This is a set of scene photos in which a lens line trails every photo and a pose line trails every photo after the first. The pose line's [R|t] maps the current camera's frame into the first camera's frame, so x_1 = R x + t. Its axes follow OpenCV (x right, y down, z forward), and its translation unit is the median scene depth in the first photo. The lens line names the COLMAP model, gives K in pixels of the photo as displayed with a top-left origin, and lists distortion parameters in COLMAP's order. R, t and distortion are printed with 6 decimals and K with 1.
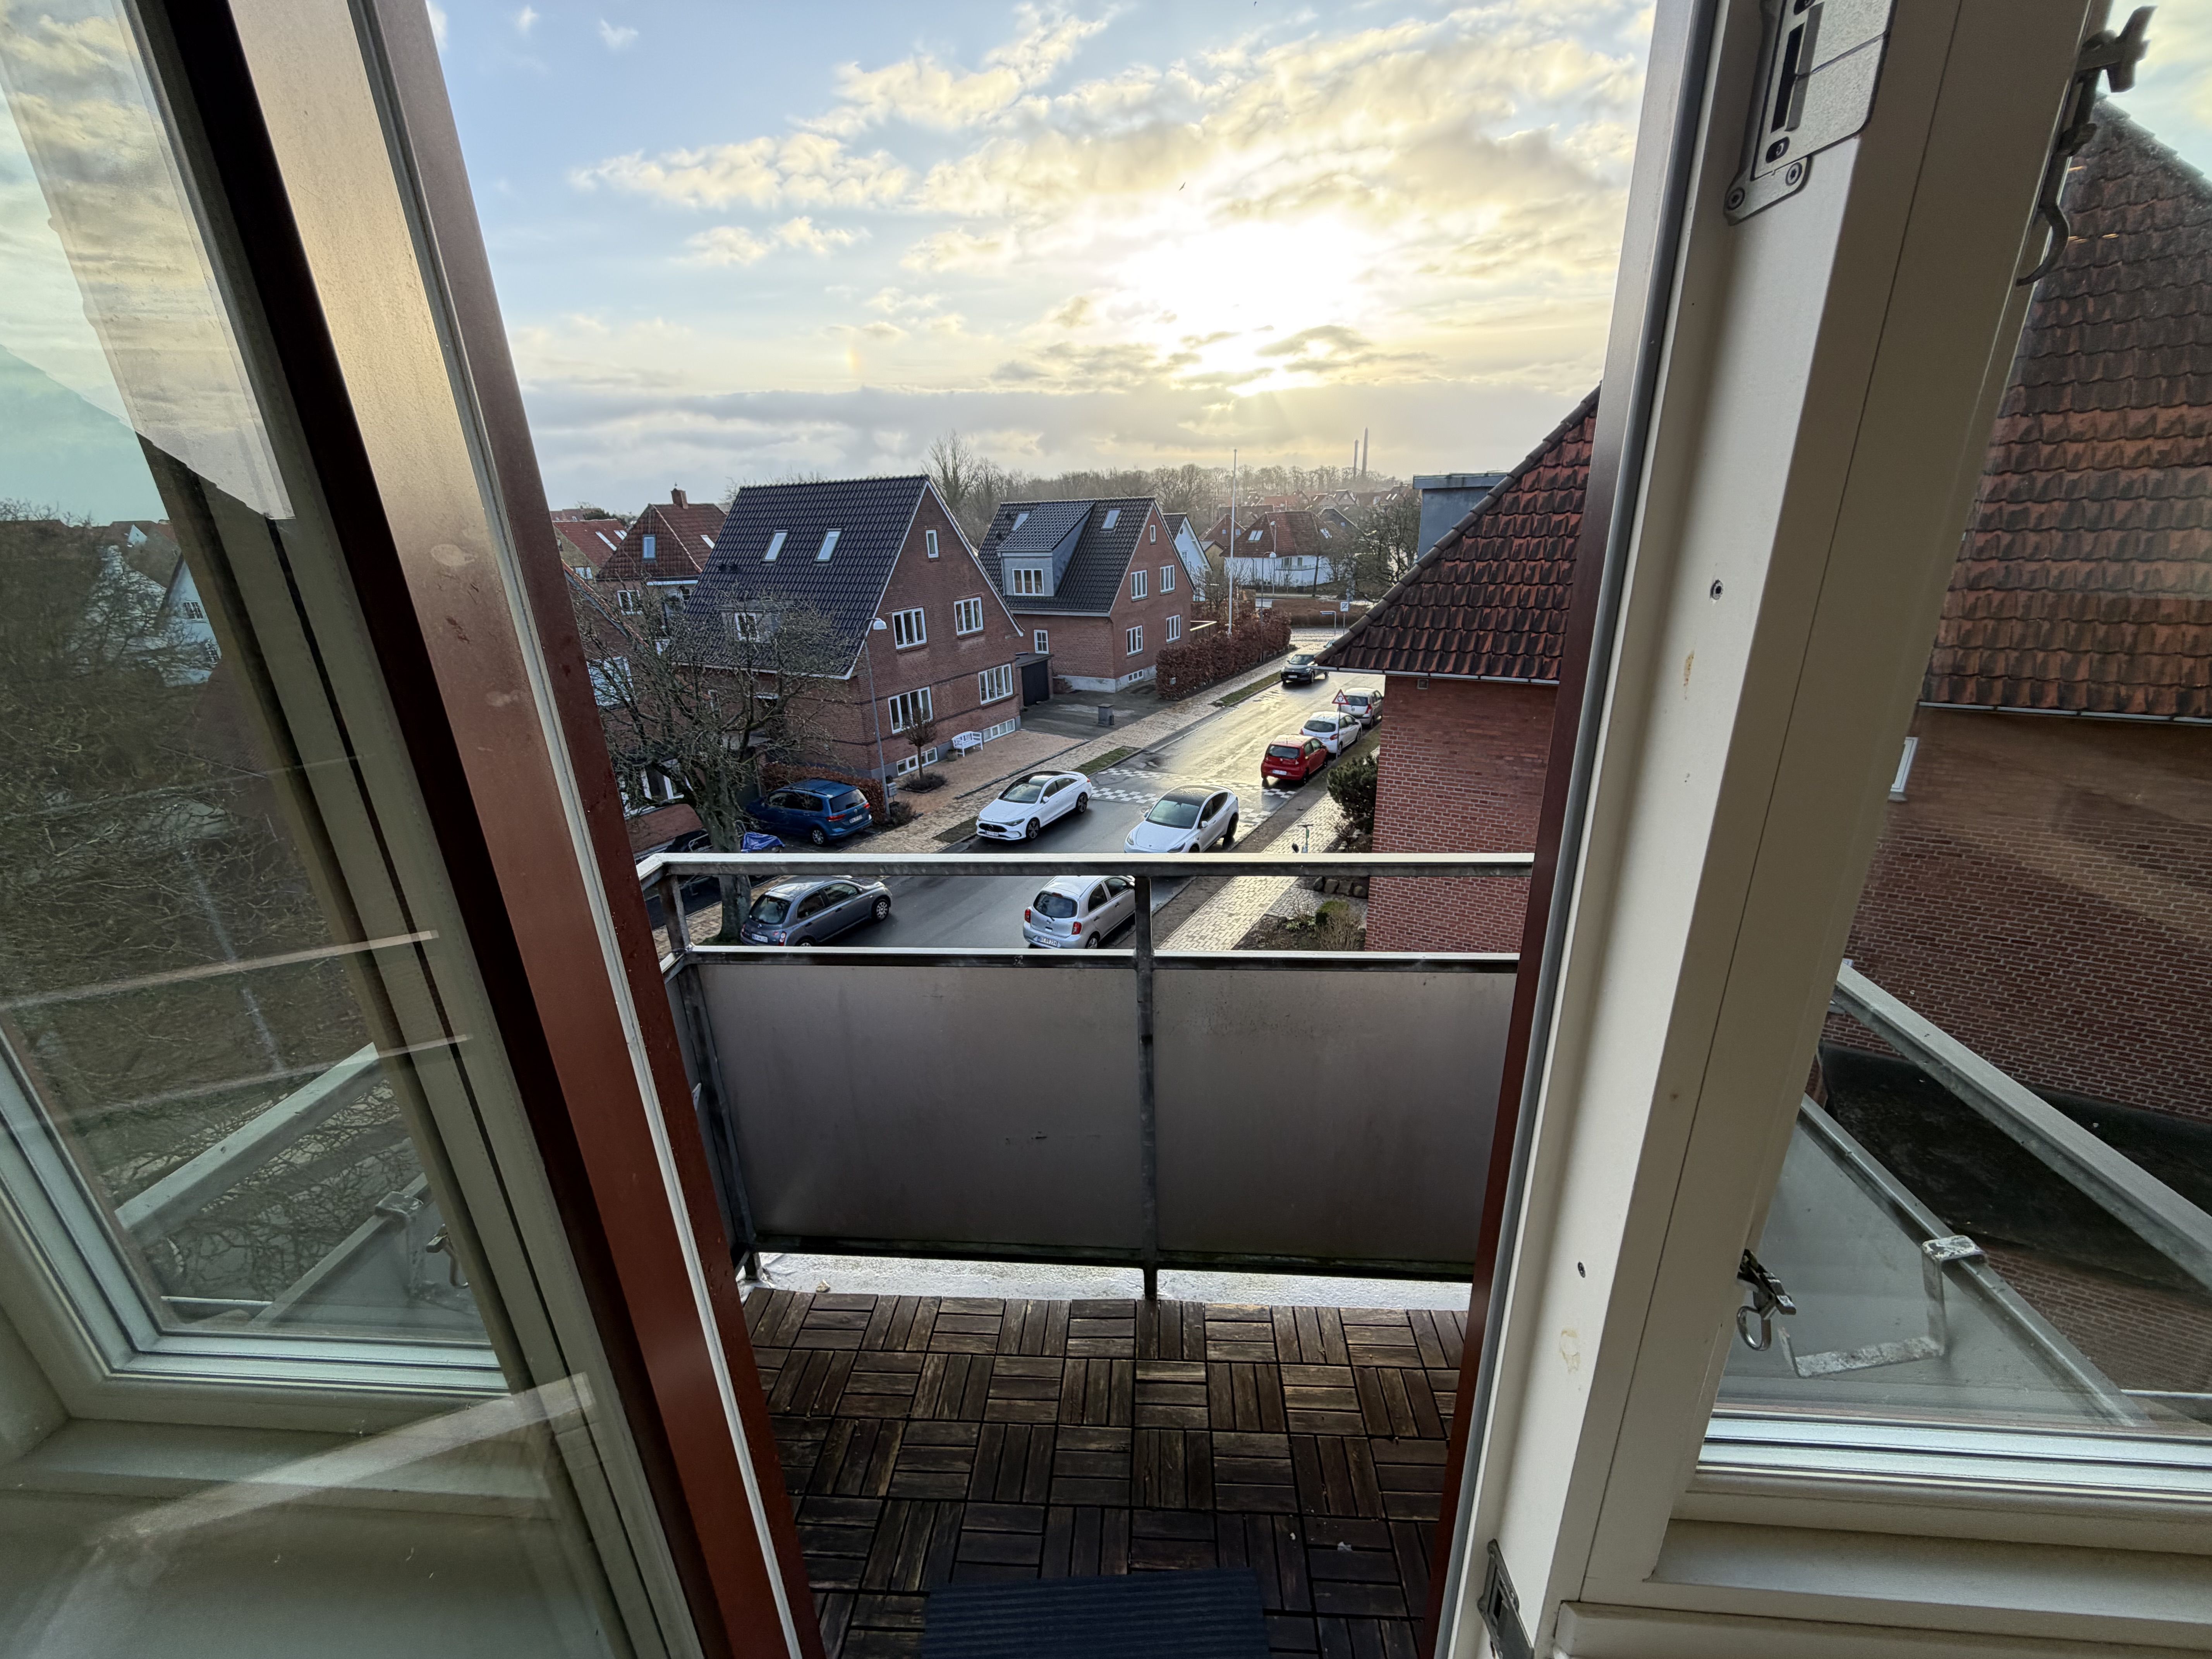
lens RADIAL K [[877.0, 0, 1097.3], [0, 877.0, 820.4], [0, 0, 1]] dist [-0.003240, -0.000051]
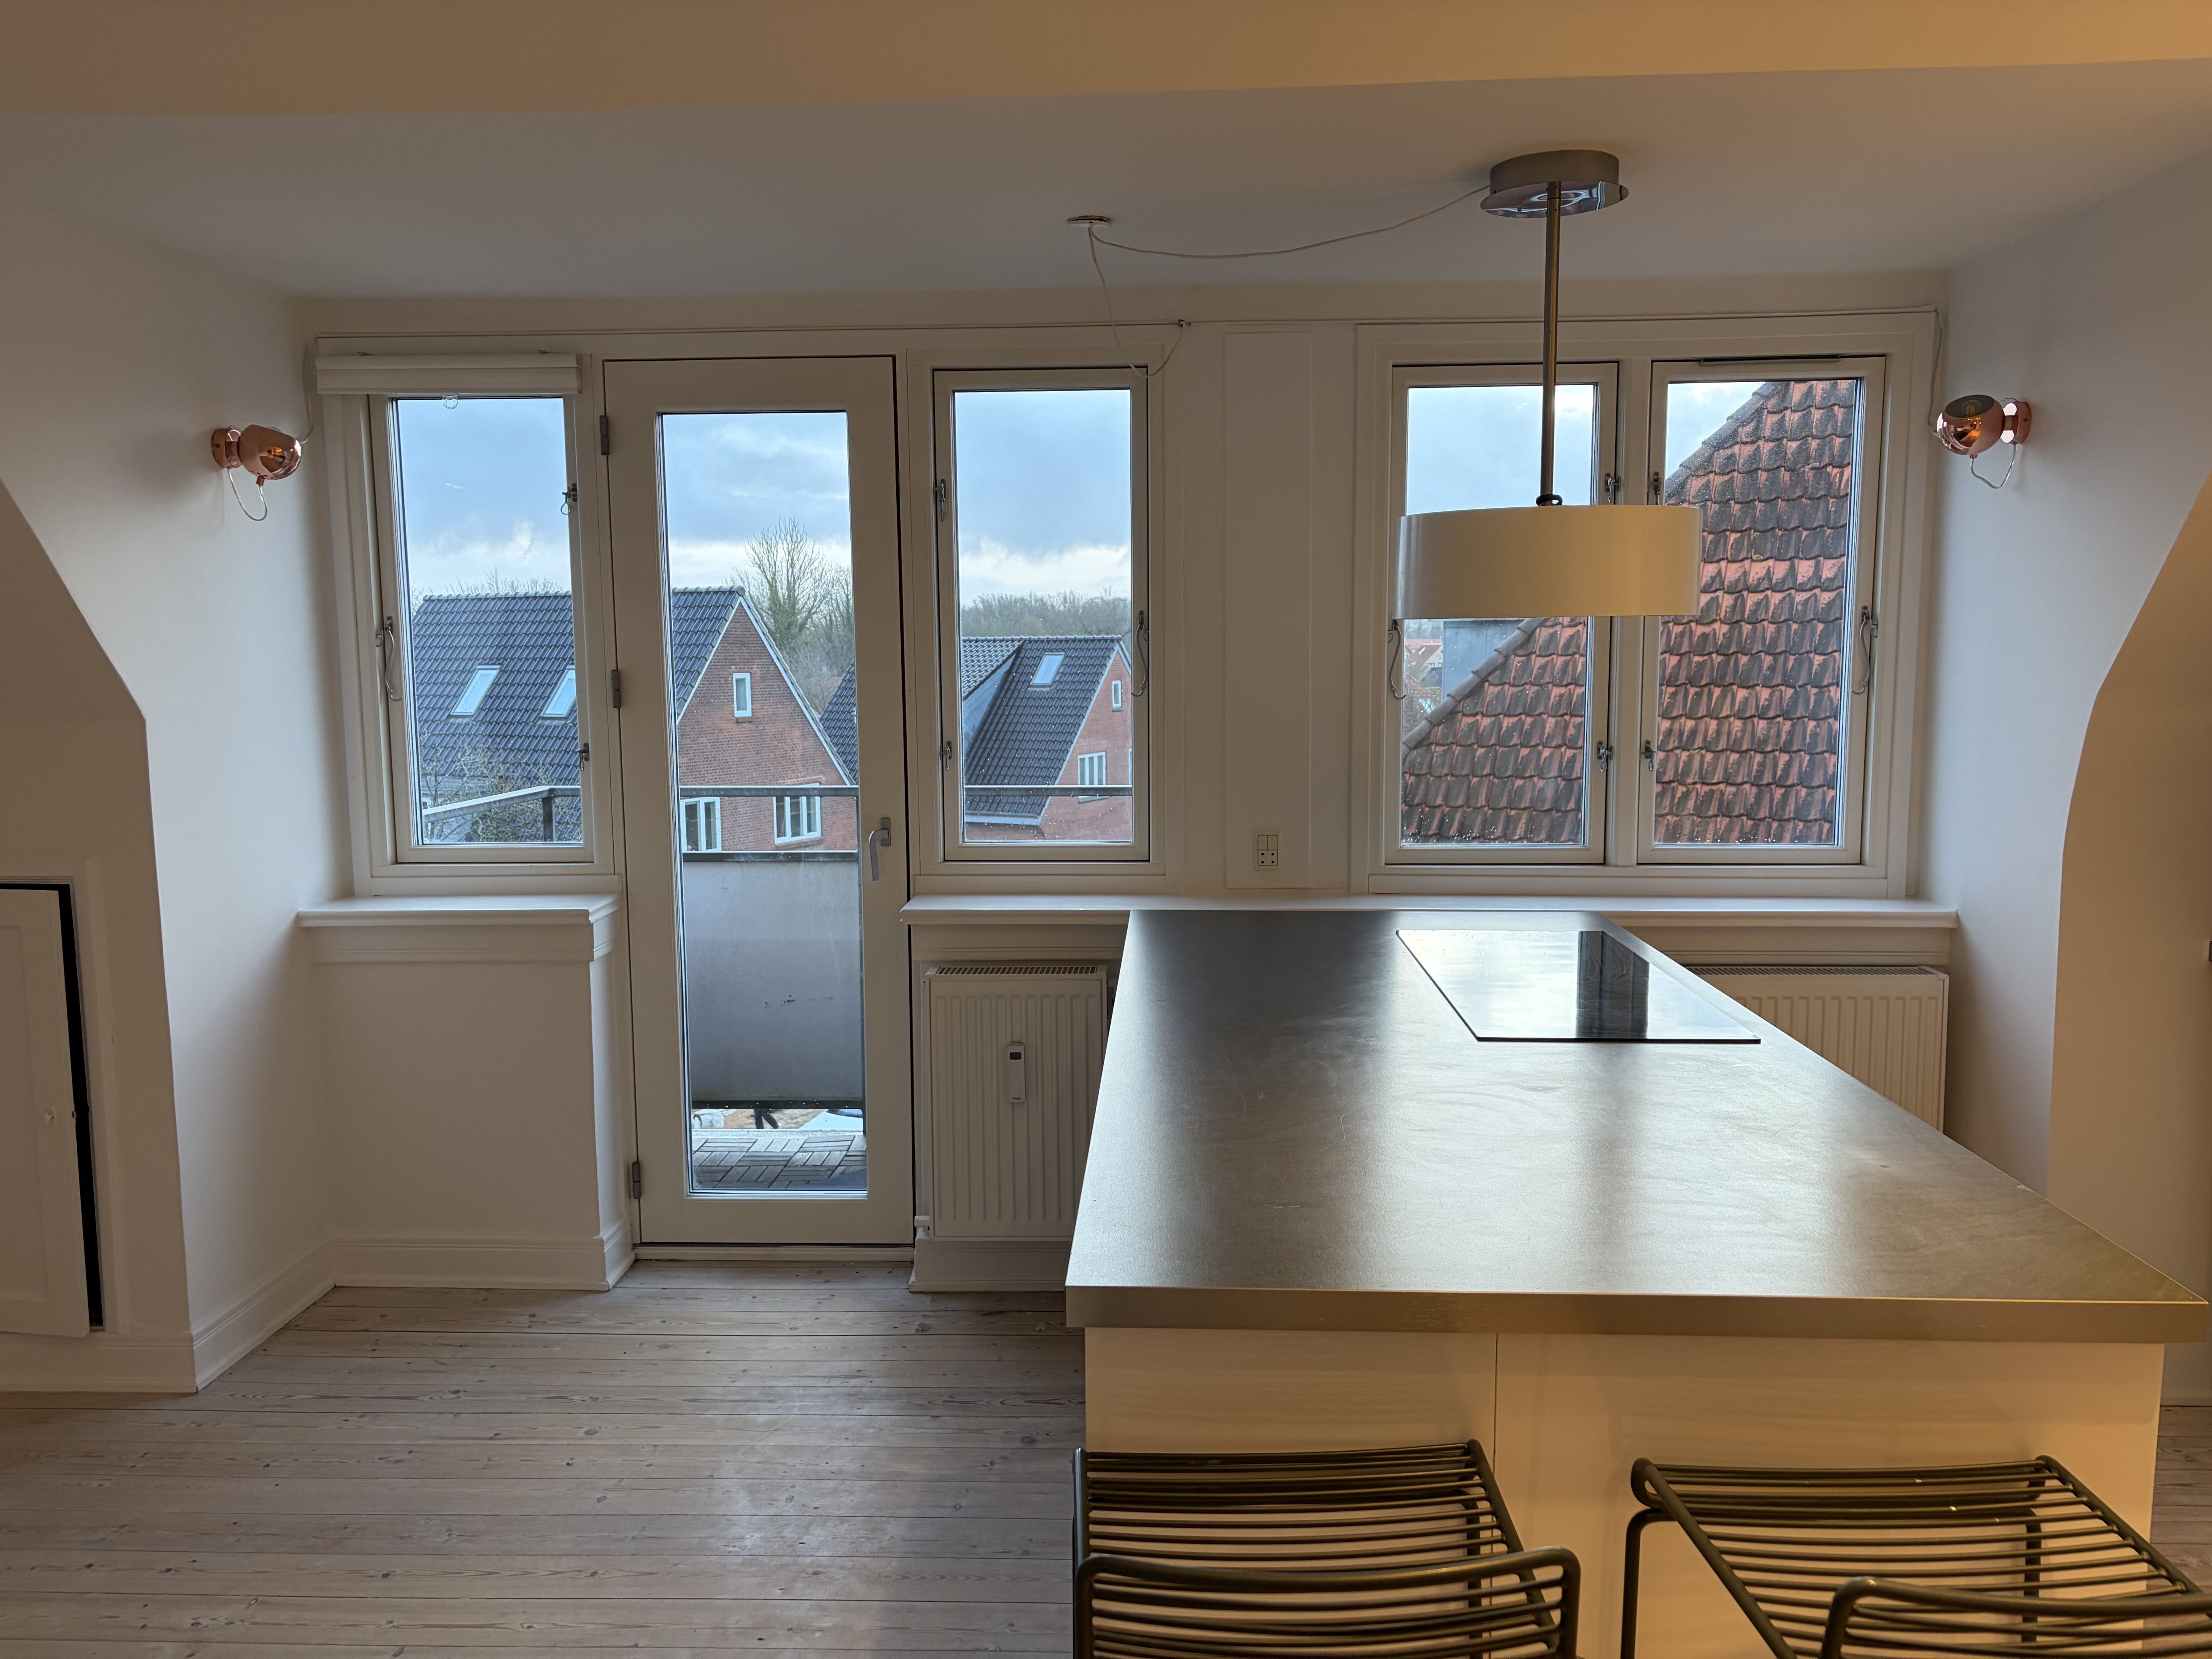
lens RADIAL K [[1671.5, 0, 1106.0], [0, 1671.5, 829.5], [0, 0, 1]] dist [0.026632, -0.008184]
pose [[0.998963, 0.025589, 0.037669, 0.020658], [-0.015852, 0.970862, -0.239114, 0.045392], [-0.042690, 0.238269, 0.970260, -0.105279]]
